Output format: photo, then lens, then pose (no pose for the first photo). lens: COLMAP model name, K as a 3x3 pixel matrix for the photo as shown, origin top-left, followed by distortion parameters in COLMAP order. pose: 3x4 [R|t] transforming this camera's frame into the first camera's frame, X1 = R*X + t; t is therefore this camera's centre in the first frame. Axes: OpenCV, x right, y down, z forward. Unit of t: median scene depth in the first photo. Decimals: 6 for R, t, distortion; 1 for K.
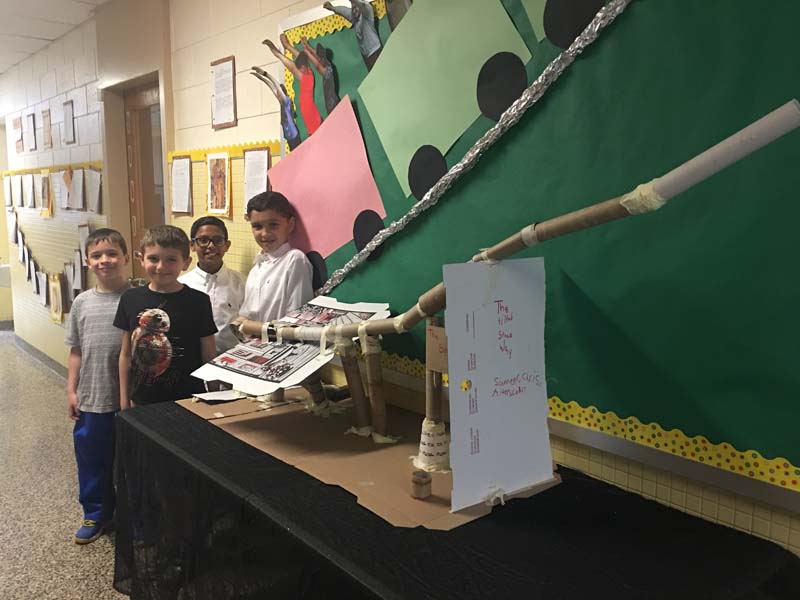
lens RADIAL K [[679.8, 0, 401.7], [0, 679.8, 298.4], [0, 0, 1]] dist [0.070801, -0.096768]
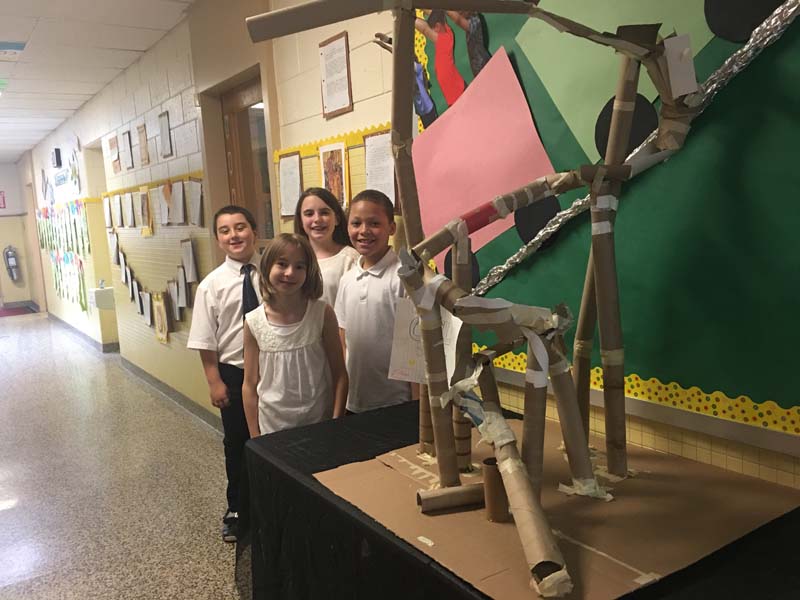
lens RADIAL K [[679.8, 0, 398.2], [0, 679.8, 298.5], [0, 0, 1]] dist [0.070801, -0.096768]
pose [[0.991452, -0.052527, -0.119428, -0.091054], [0.051522, 0.998606, -0.011488, 0.001788], [0.119865, 0.005236, 0.992776, 0.137470]]
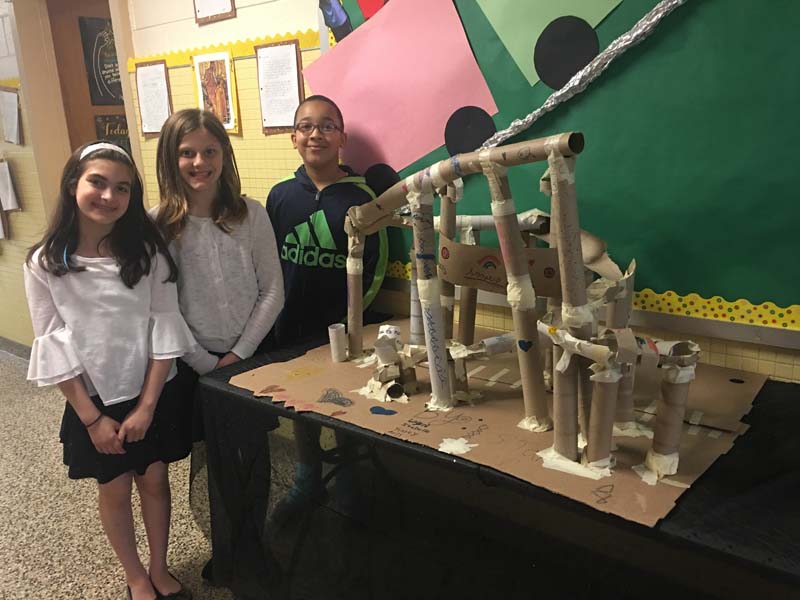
lens RADIAL K [[679.8, 0, 399.4], [0, 679.8, 300.1], [0, 0, 1]] dist [0.070801, -0.096768]
pose [[0.979008, -0.112656, 0.169859, -0.227554], [0.090544, 0.987005, 0.132752, -0.011266], [-0.182607, -0.114586, 0.976486, 0.130166]]
